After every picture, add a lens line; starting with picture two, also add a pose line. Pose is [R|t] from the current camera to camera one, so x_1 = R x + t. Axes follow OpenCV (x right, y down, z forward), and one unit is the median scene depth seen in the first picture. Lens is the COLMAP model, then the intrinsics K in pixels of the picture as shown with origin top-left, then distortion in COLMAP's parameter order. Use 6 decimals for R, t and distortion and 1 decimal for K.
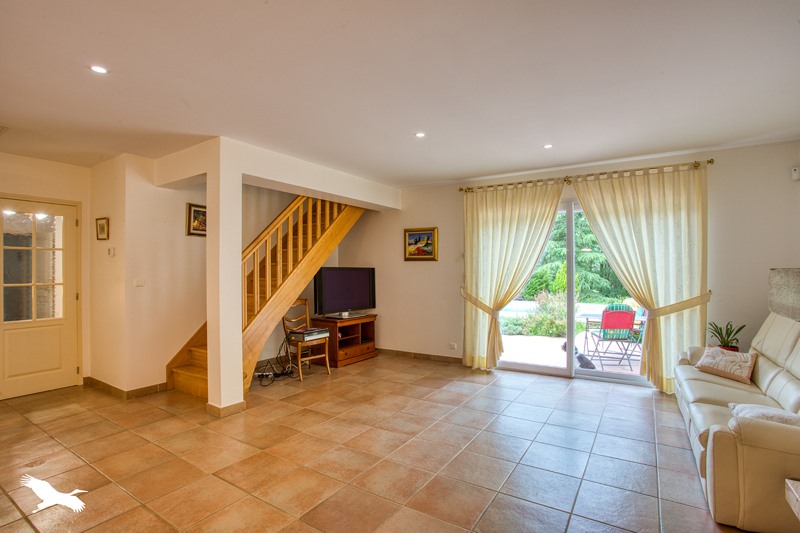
lens RADIAL K [[389.6, 0, 400.0], [0, 389.6, 266.5], [0, 0, 1]] dist [-0.061388, 0.032142]
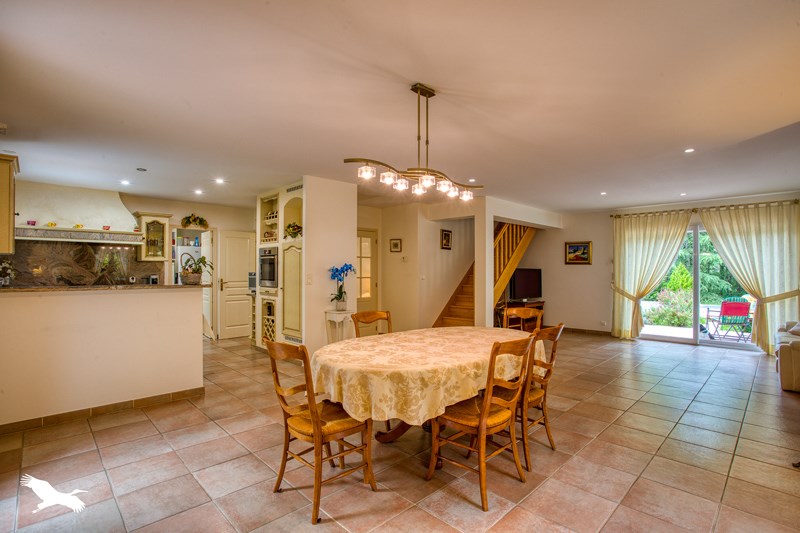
lens RADIAL K [[389.6, 0, 400.0], [0, 389.6, 266.5], [0, 0, 1]] dist [-0.061388, 0.032142]
pose [[0.975649, 0.005348, -0.219271, -0.314702], [-0.005355, 0.999986, 0.000563, -0.004309], [0.219271, 0.000625, 0.975664, -0.606926]]
